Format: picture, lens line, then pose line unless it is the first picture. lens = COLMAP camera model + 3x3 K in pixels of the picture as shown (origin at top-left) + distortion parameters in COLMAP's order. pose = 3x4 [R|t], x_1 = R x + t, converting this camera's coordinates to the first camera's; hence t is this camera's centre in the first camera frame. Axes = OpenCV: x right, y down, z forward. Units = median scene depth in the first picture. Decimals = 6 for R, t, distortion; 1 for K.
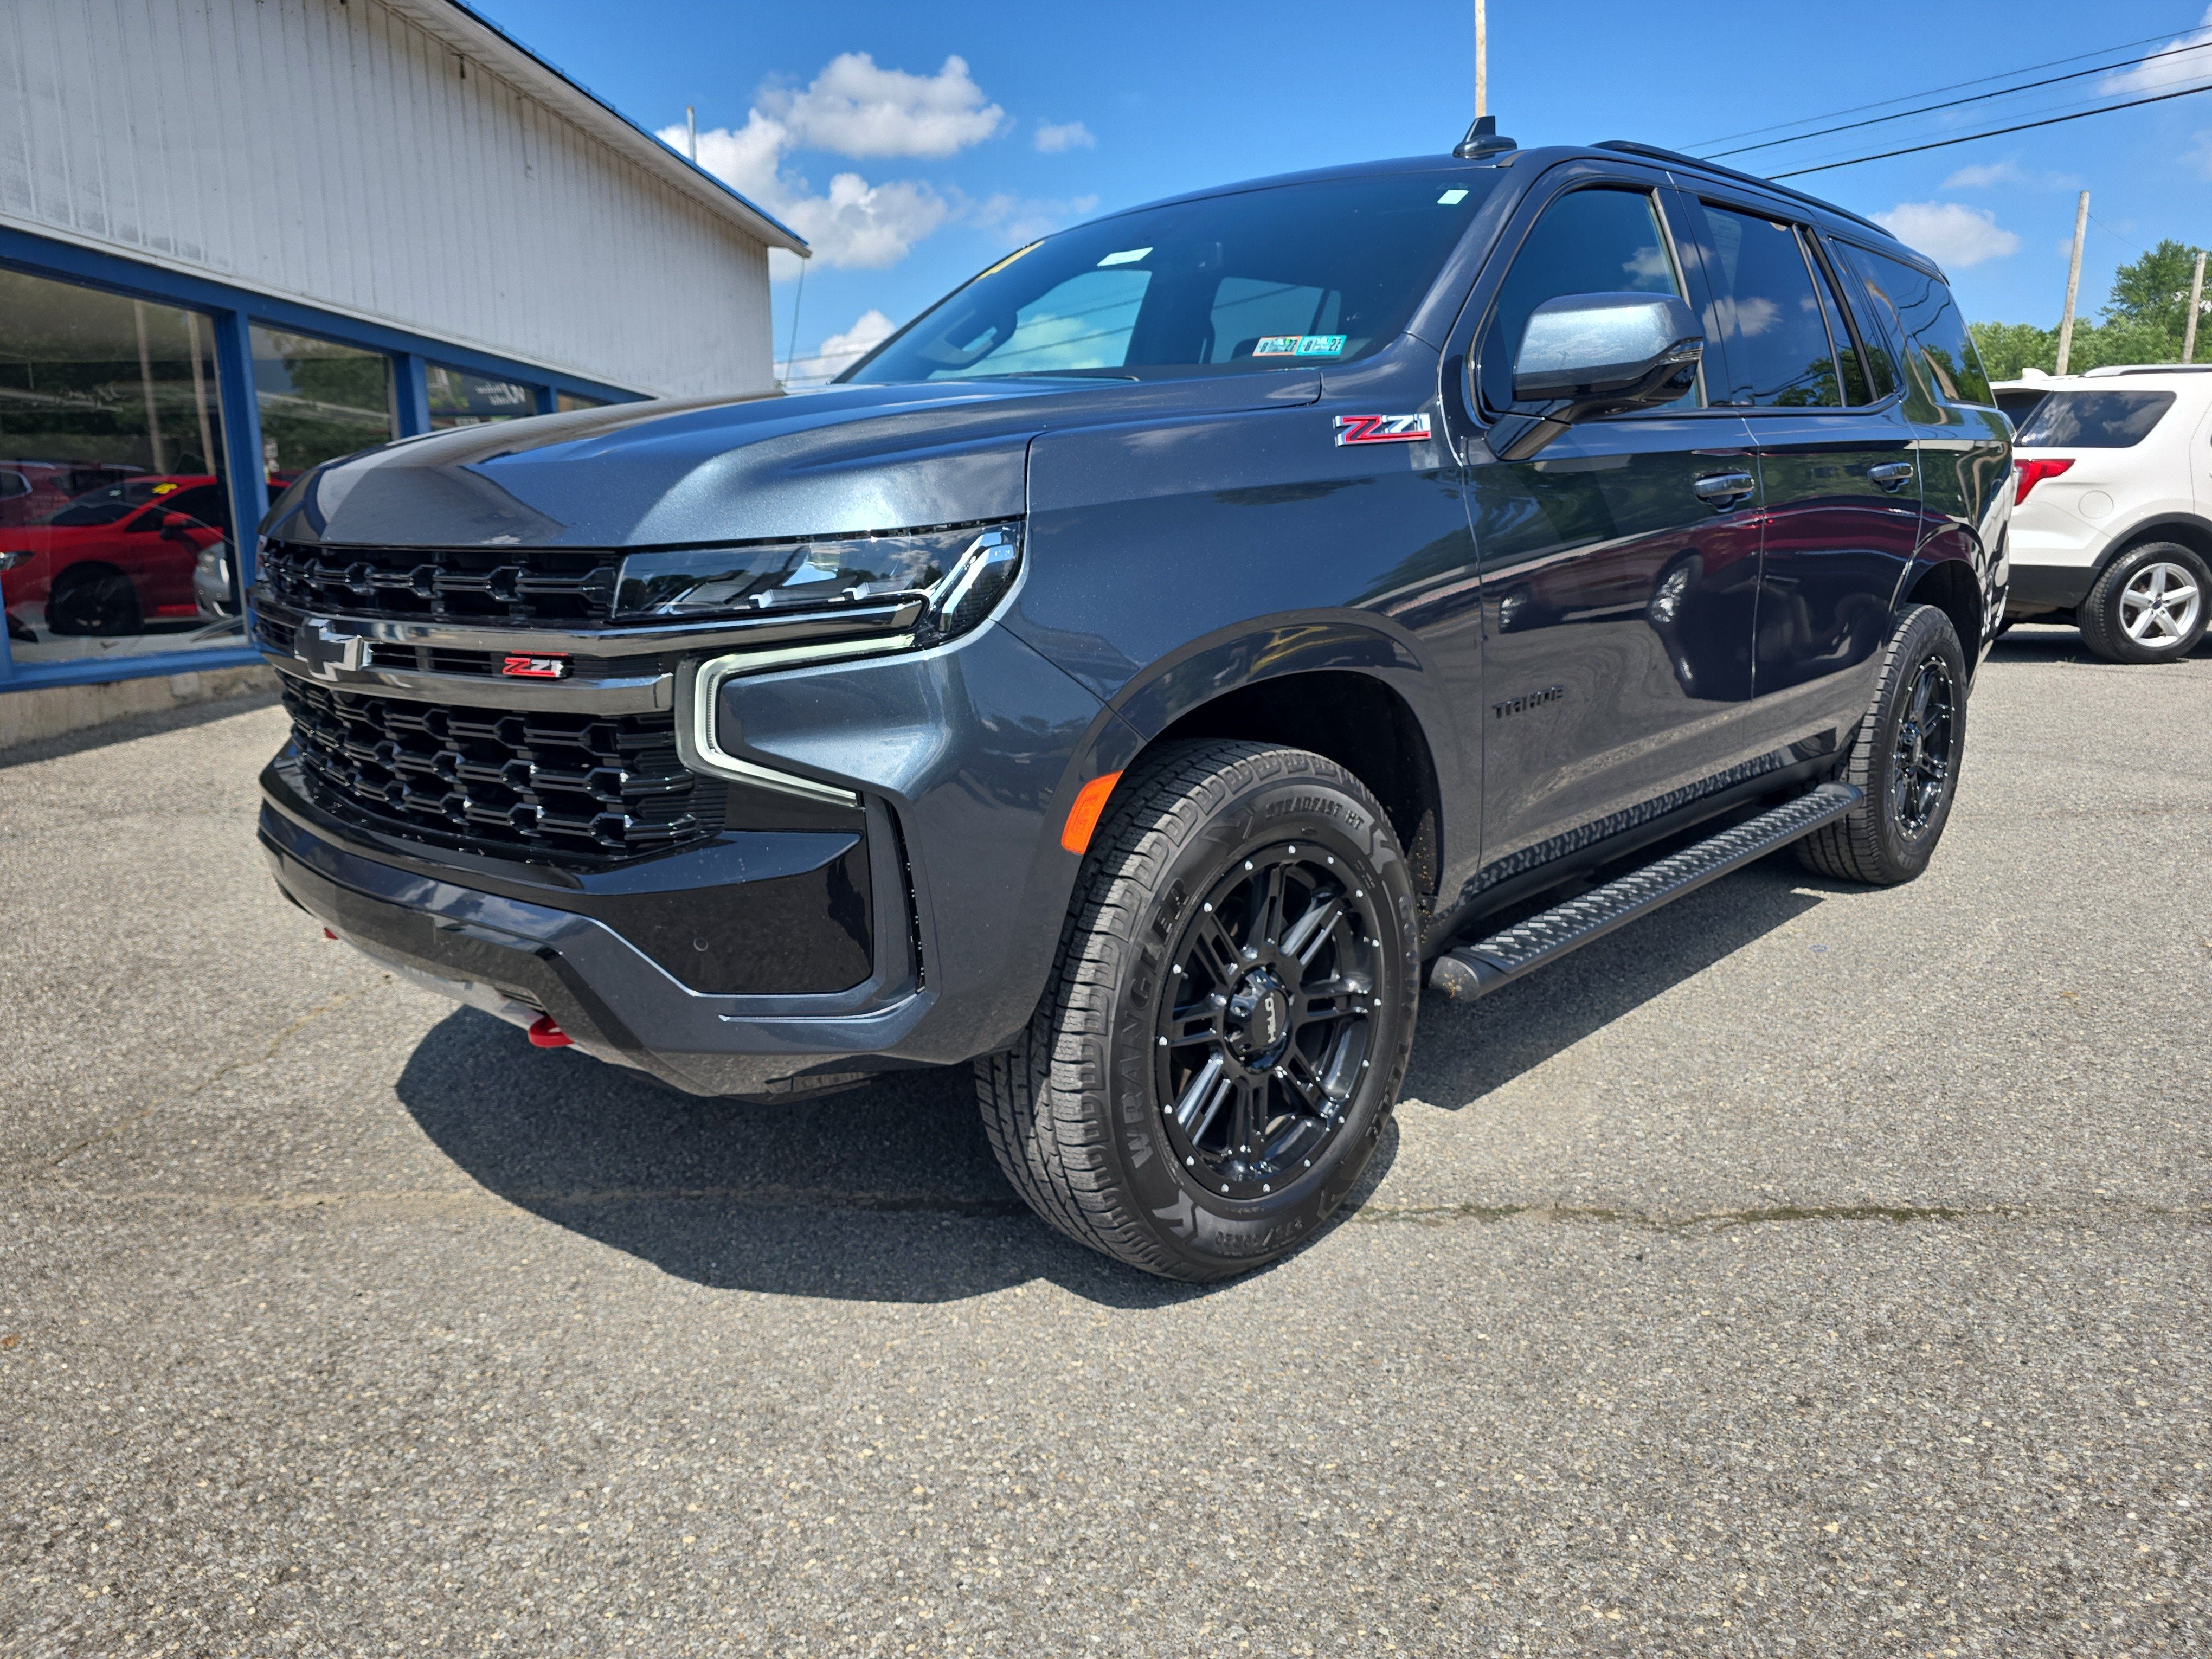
lens RADIAL K [[1497.6, 0, 1119.5], [0, 1497.6, 828.6], [0, 0, 1]] dist [0.033298, -0.025619]
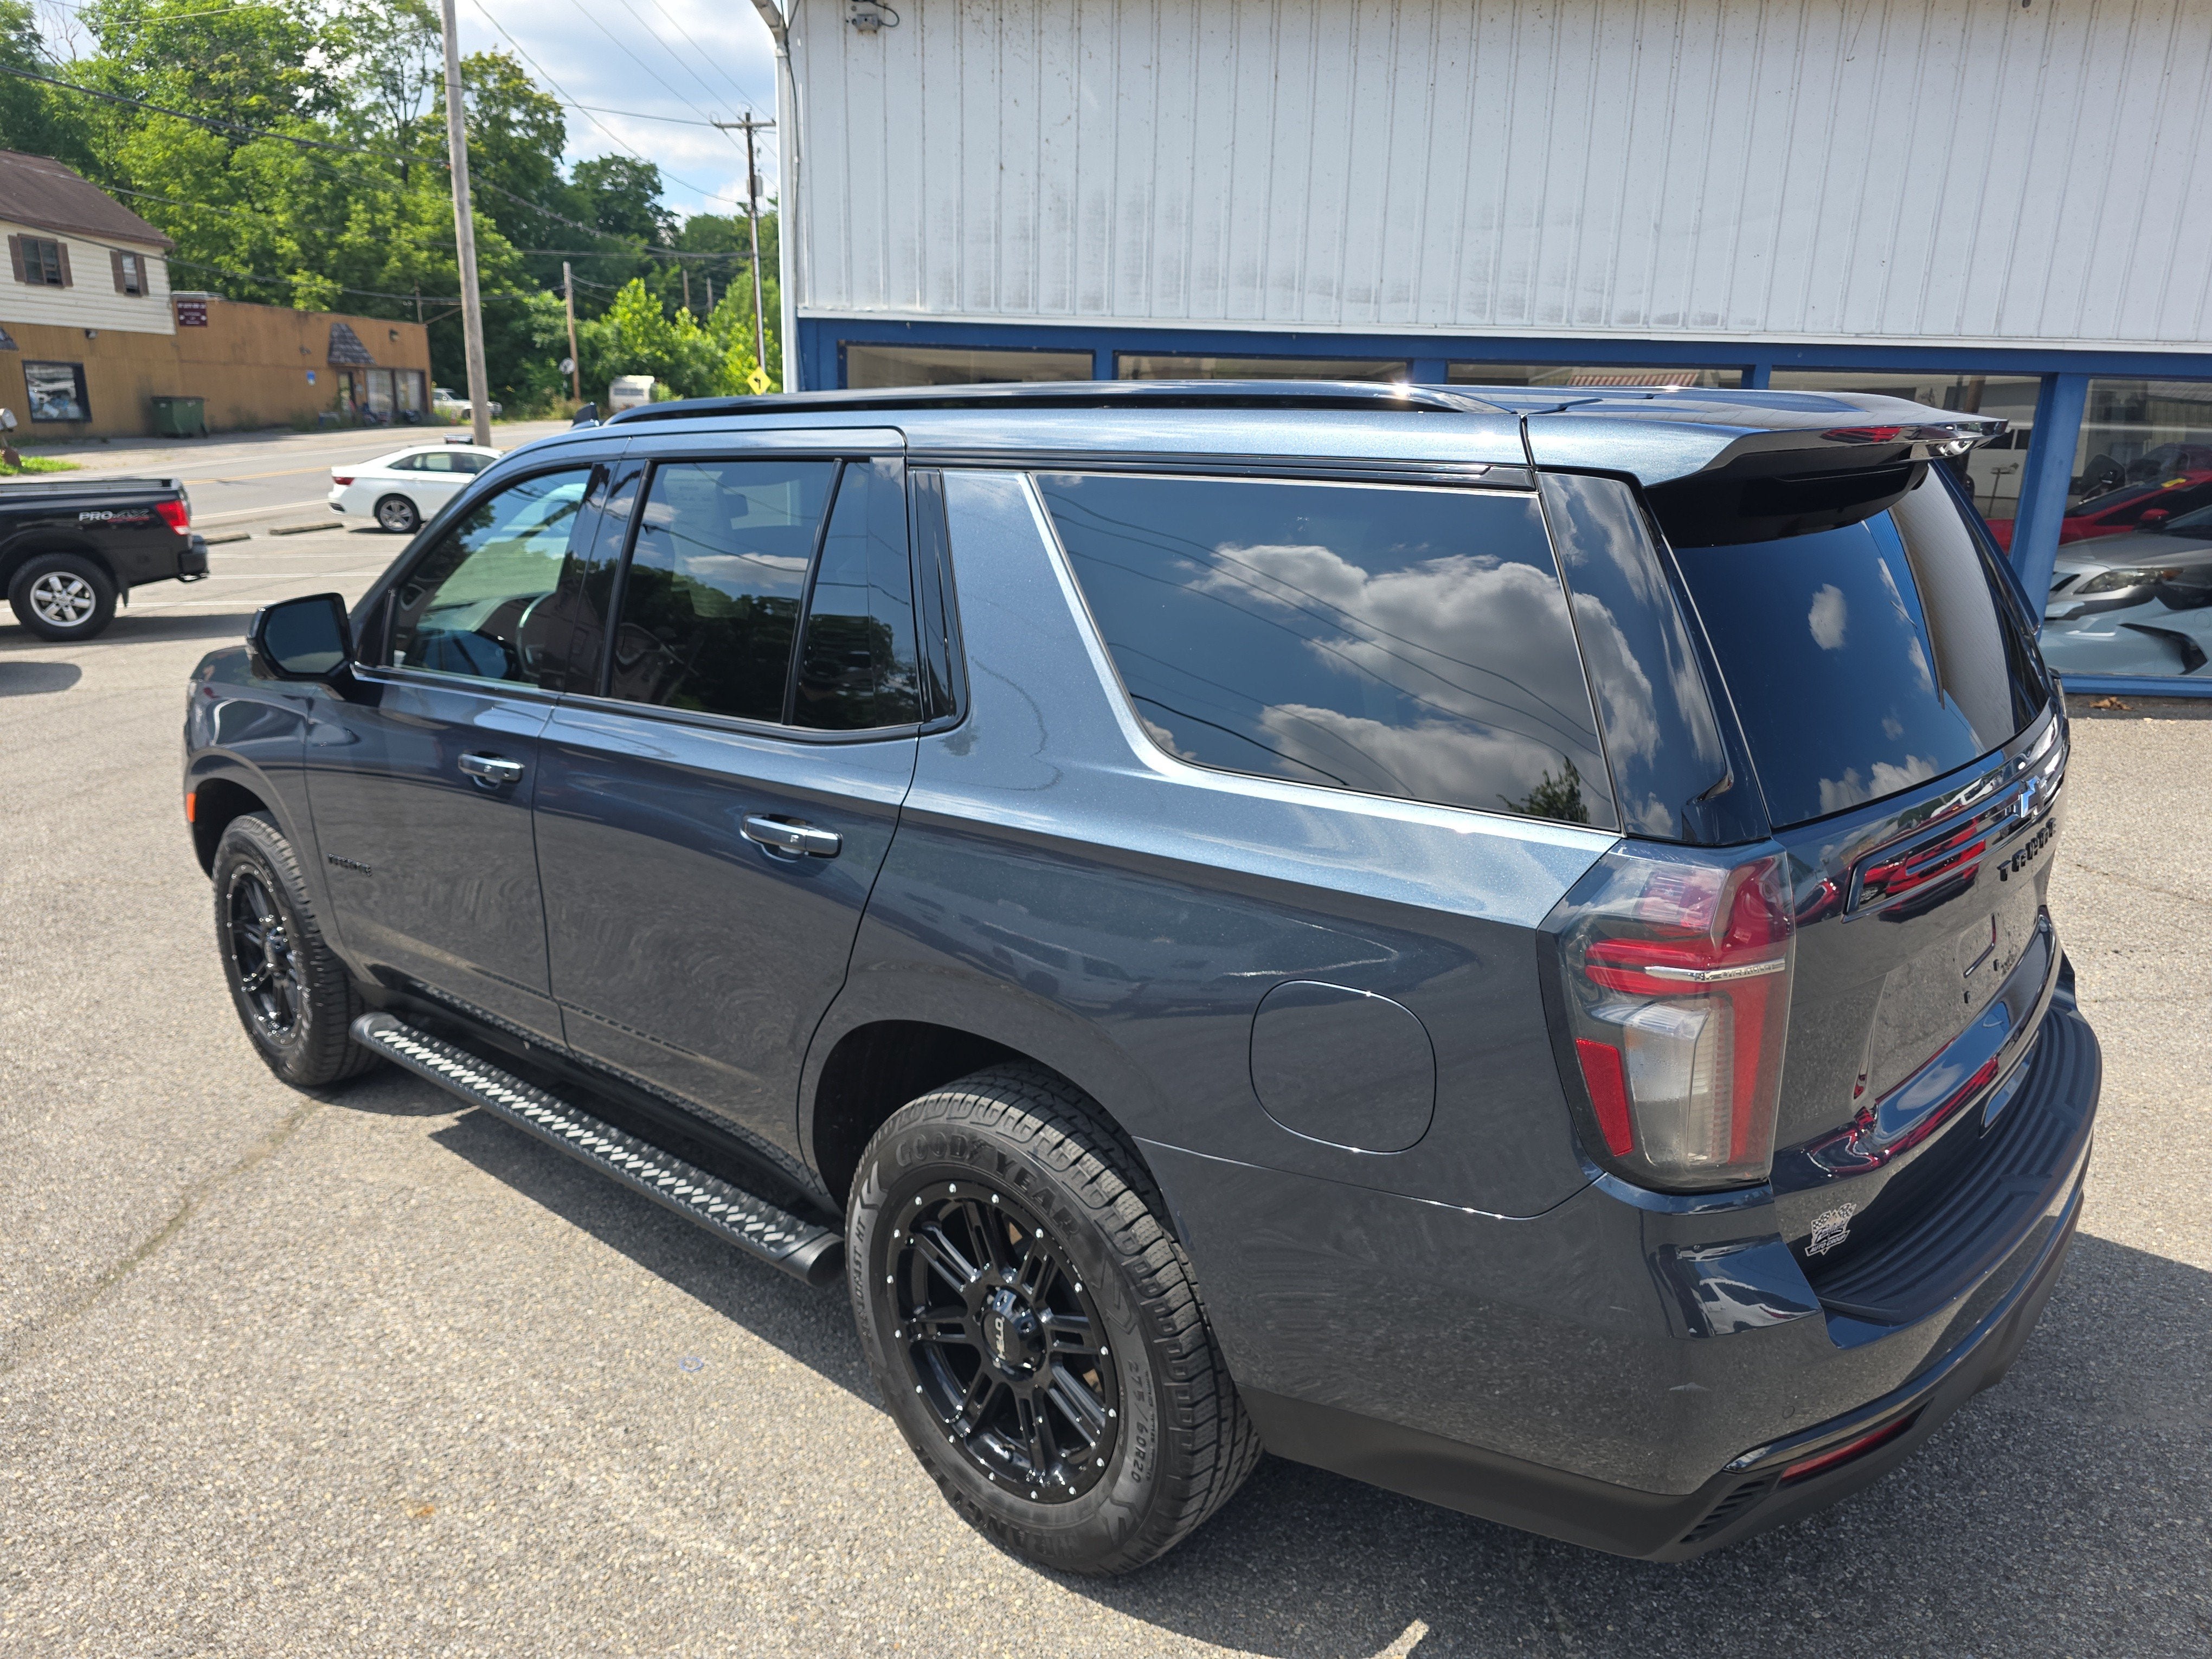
lens RADIAL K [[1497.6, 0, 1119.5], [0, 1497.6, 828.6], [0, 0, 1]] dist [0.033298, -0.025619]
pose [[0.039187, 0.258797, -0.965137, 1.762959], [-0.202238, 0.947943, 0.245975, -0.647923], [0.978552, 0.185548, 0.089486, 1.671805]]
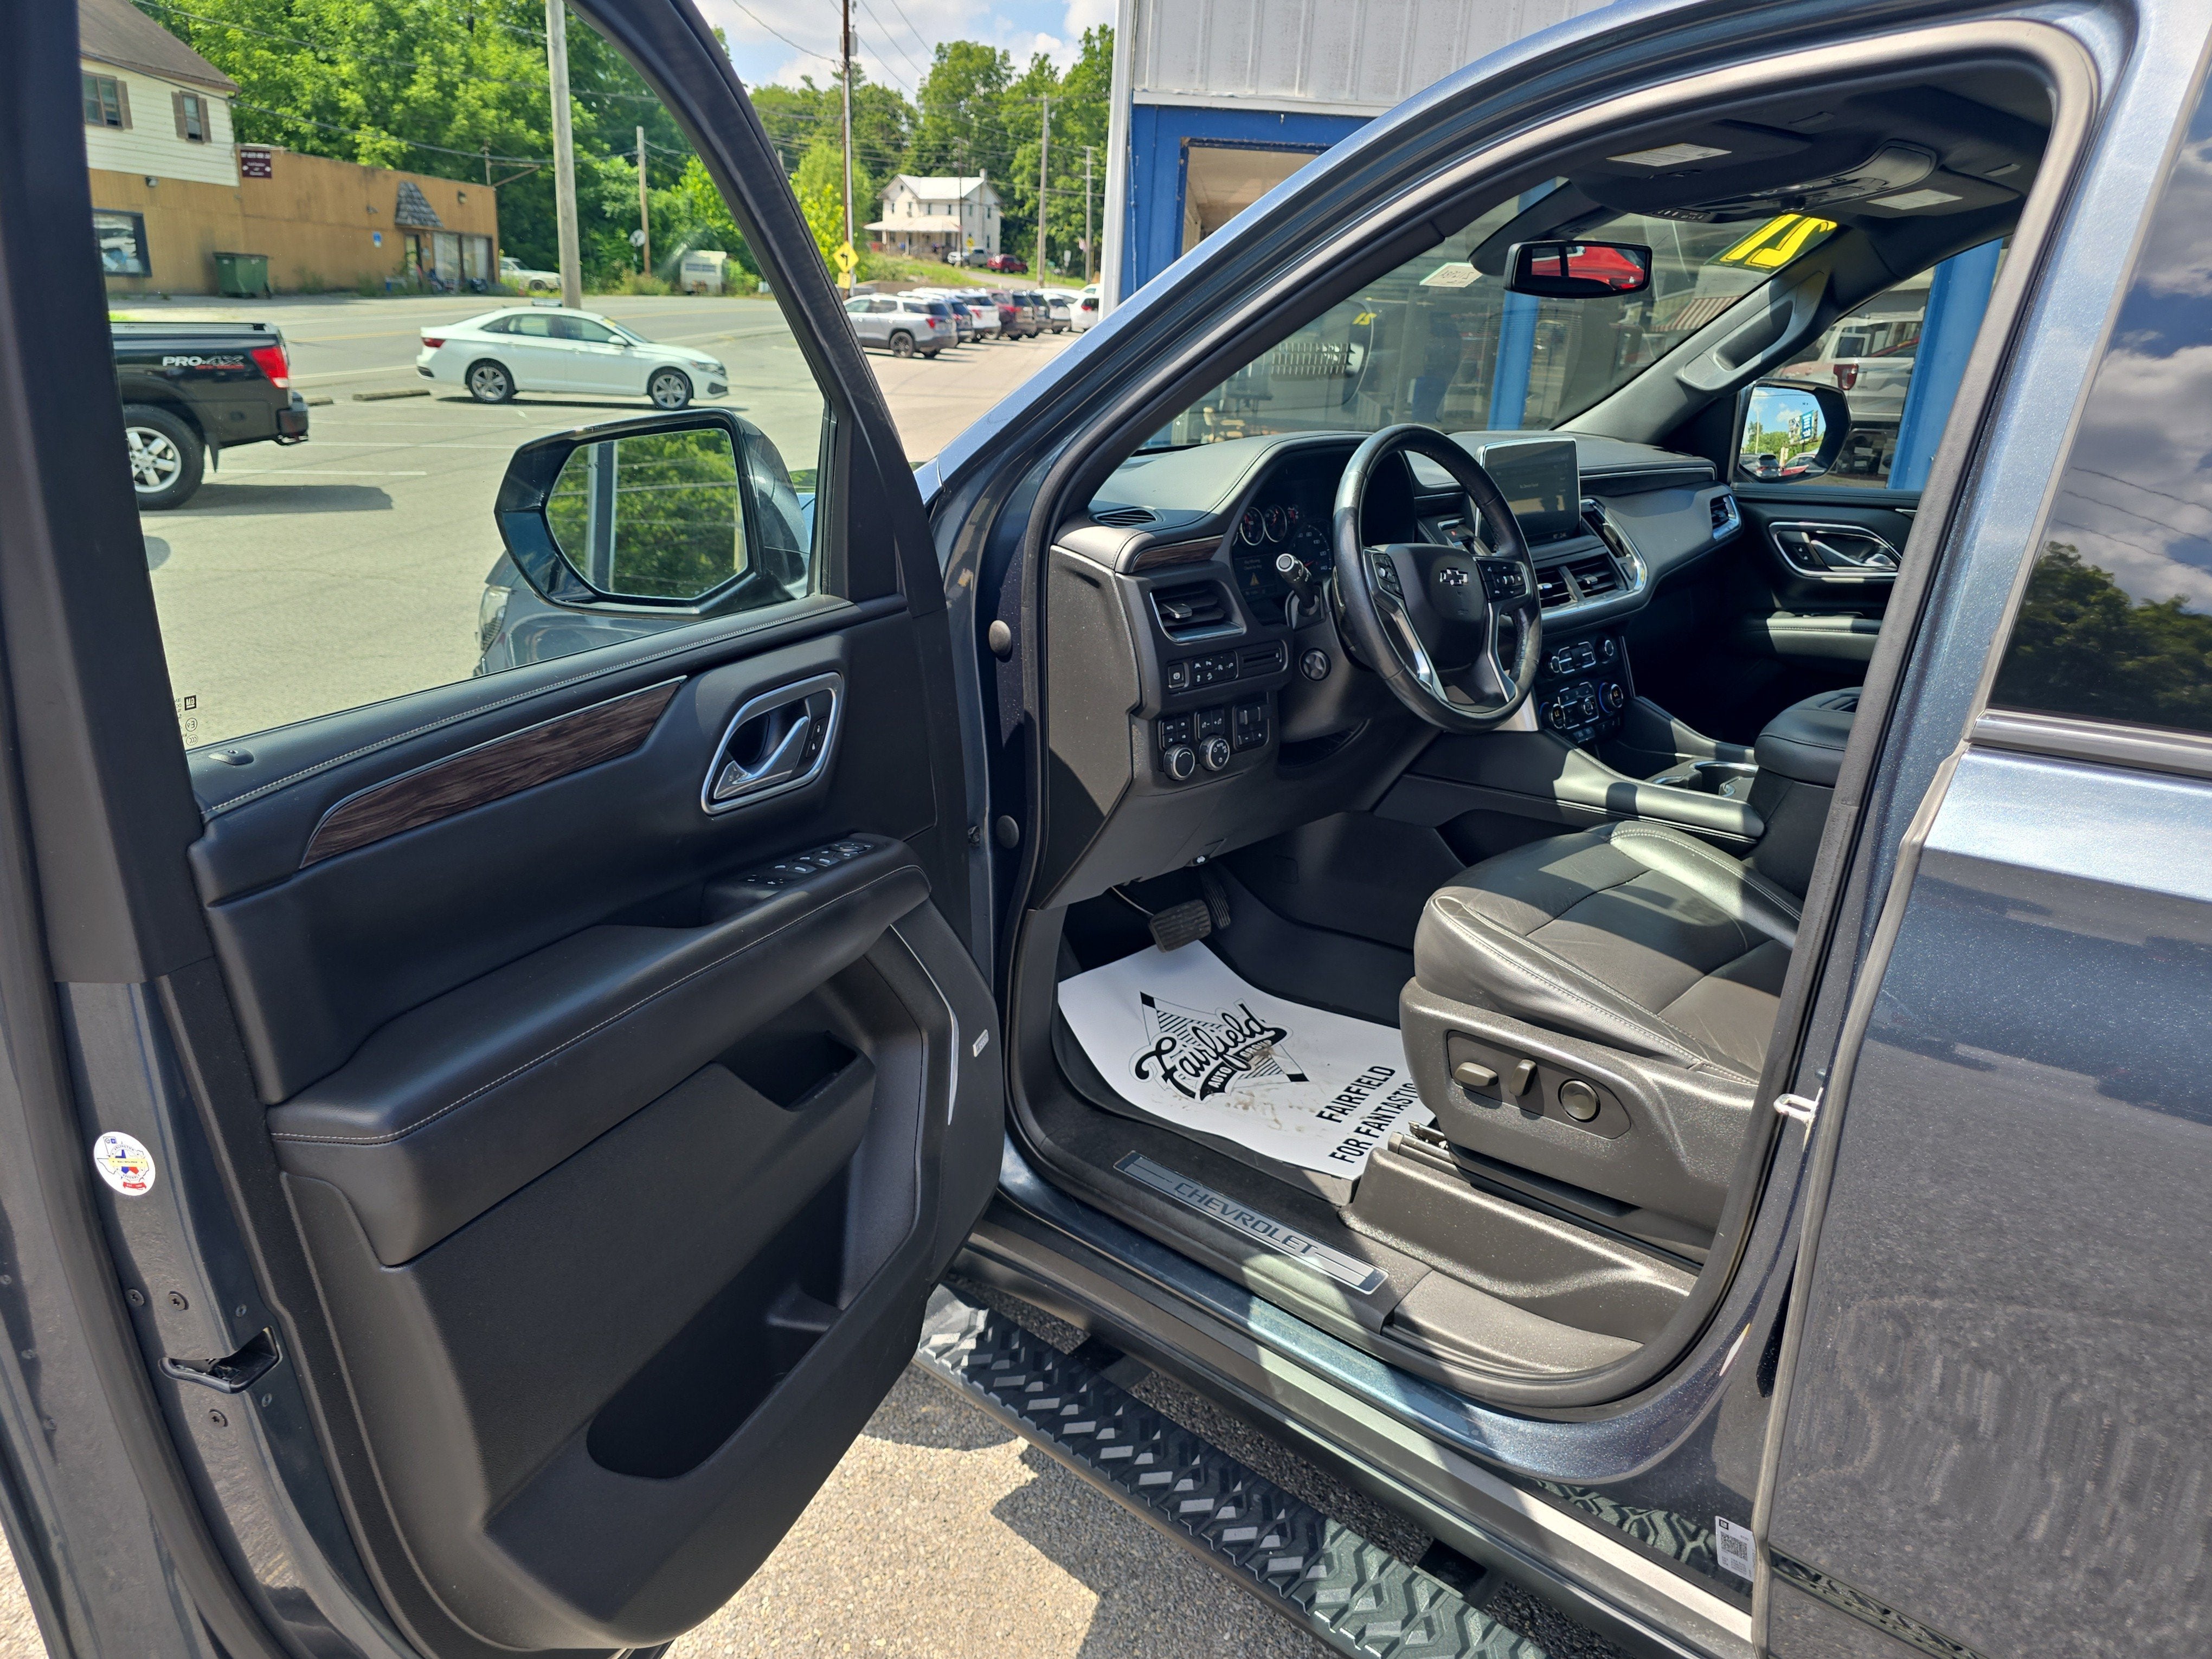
lens RADIAL K [[1519.1, 0, 1124.9], [0, 1519.1, 826.7], [0, 0, 1]] dist [0.031011, -0.025697]
pose [[0.002607, 0.313440, -0.949605, 0.927433], [-0.232654, 0.923740, 0.304264, -0.401218], [0.972556, 0.220136, 0.075332, 1.078528]]
